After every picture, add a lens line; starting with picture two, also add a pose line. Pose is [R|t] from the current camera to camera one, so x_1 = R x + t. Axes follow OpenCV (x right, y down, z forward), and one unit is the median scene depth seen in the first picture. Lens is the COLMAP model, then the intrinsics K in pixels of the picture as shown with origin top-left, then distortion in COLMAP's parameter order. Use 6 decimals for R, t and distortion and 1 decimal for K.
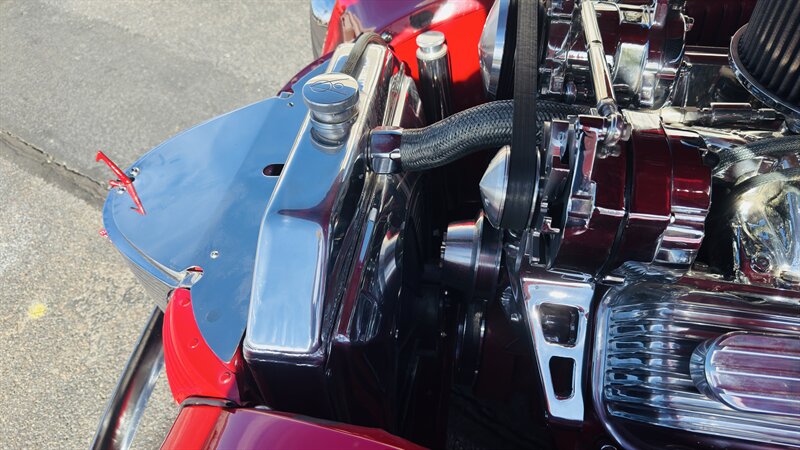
lens RADIAL K [[572.2, 0, 400.0], [0, 572.2, 225.0], [0, 0, 1]] dist [0.004460, -0.001279]
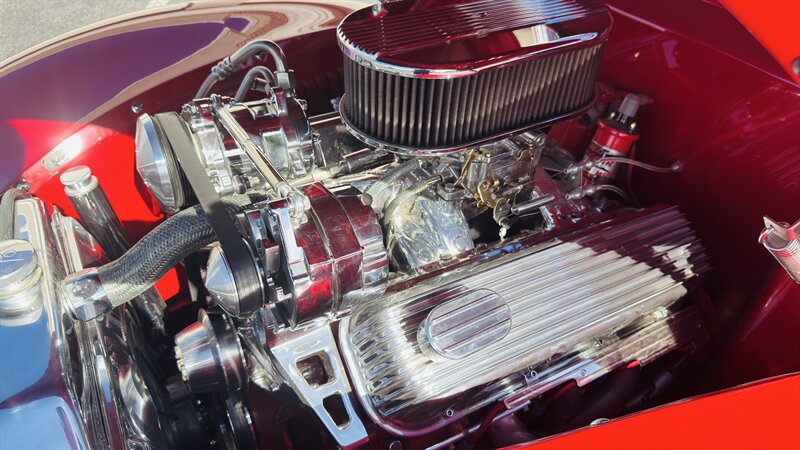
lens RADIAL K [[572.2, 0, 400.0], [0, 572.2, 225.0], [0, 0, 1]] dist [0.004460, -0.001279]
pose [[0.780357, -0.342719, 0.523055, -0.077969], [0.410166, 0.911897, -0.014436, -0.006455], [-0.472025, 0.225805, 0.852176, -0.109356]]
